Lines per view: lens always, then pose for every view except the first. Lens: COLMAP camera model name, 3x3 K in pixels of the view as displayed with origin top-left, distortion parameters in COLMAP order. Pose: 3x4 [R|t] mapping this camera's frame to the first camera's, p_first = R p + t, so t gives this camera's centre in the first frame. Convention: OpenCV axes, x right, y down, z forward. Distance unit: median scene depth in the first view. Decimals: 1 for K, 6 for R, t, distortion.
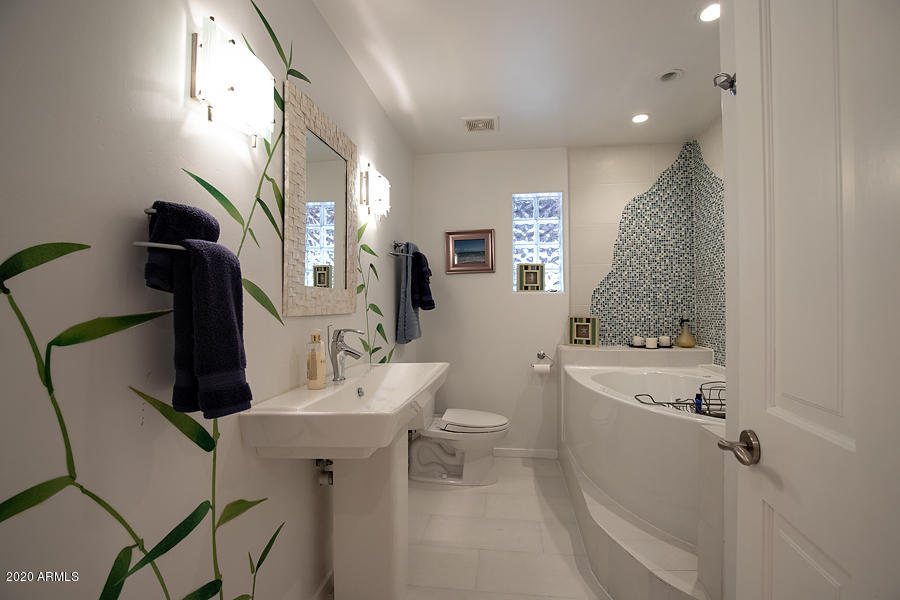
lens RADIAL K [[420.5, 0, 450.1], [0, 420.5, 300.4], [0, 0, 1]] dist [-0.029487, 0.003457]
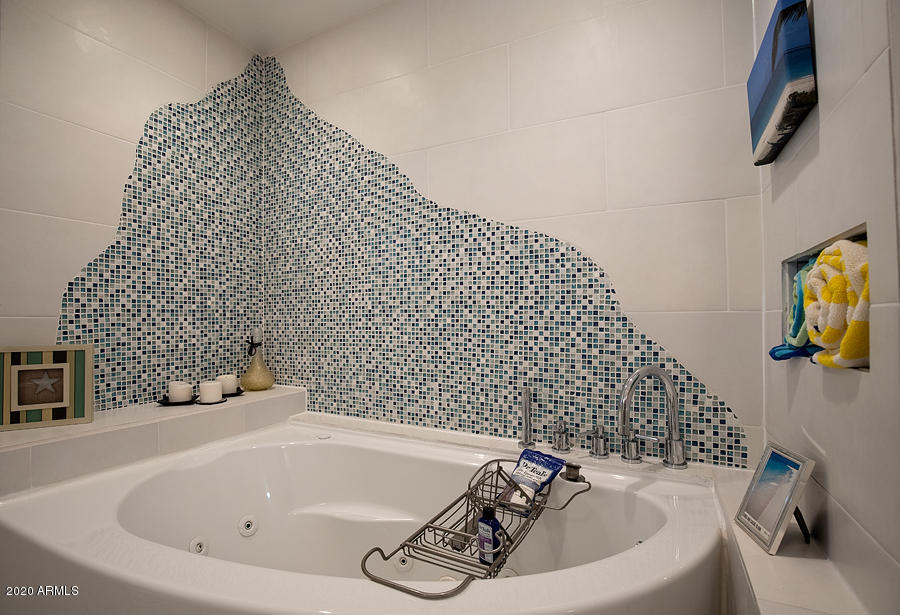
lens RADIAL K [[427.3, 0, 448.2], [0, 427.3, 310.4], [0, 0, 1]] dist [-0.024330, -0.000109]
pose [[0.327888, 0.019542, 0.944514, 0.079269], [-0.007693, 0.999808, -0.018015, 0.008545], [-0.944685, -0.001360, 0.327975, 0.525767]]
